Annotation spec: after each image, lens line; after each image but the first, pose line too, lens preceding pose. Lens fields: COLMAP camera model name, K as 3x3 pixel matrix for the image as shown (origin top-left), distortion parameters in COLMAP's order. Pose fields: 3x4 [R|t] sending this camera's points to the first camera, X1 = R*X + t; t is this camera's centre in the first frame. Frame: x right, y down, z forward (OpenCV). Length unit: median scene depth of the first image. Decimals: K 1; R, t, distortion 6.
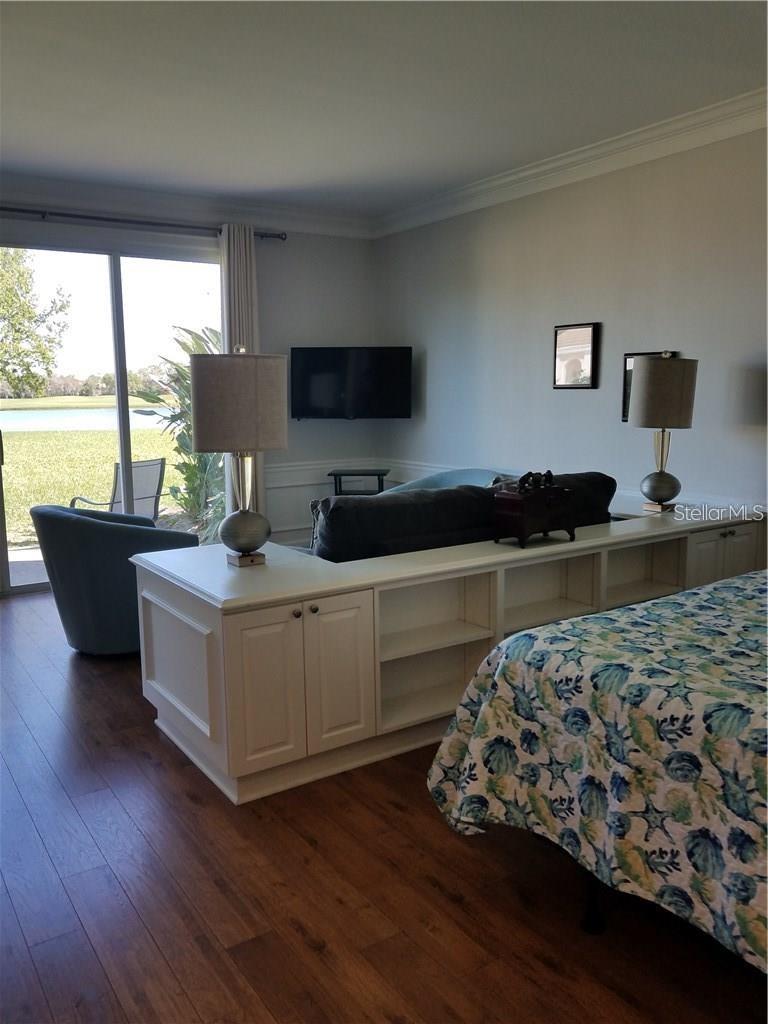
lens RADIAL K [[798.8, 0, 360.4], [0, 798.8, 515.4], [0, 0, 1]] dist [-0.001810, -0.006446]
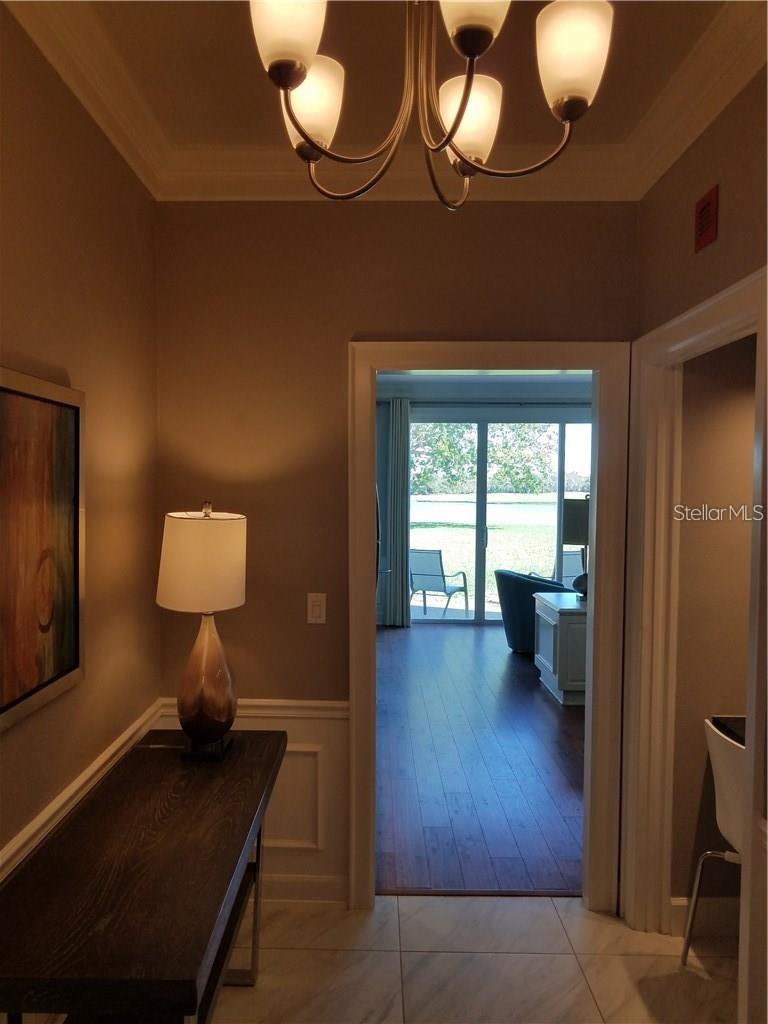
lens RADIAL K [[814.2, 0, 354.8], [0, 814.2, 534.1], [0, 0, 1]] dist [0.010646, -0.002448]
pose [[0.821212, 0.044052, -0.568920, 0.216124], [-0.098378, 0.993017, -0.065114, 0.033759], [0.562078, 0.109442, 0.819811, -0.413062]]
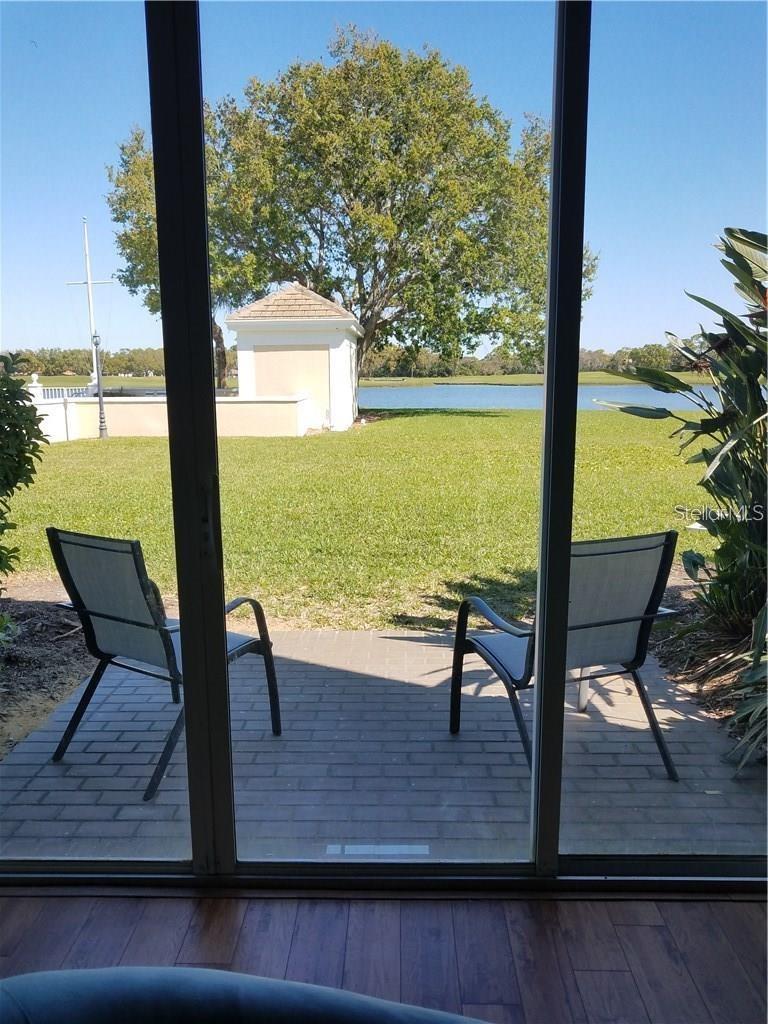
lens RADIAL K [[812.6, 0, 384.0], [0, 812.6, 512.0], [0, 0, 1]] dist [-0.002629, -0.002390]
pose [[0.826079, 0.098982, -0.554793, -0.119561], [-0.086477, 0.995060, 0.048768, -0.077665], [0.556879, 0.007691, 0.830558, 0.492635]]
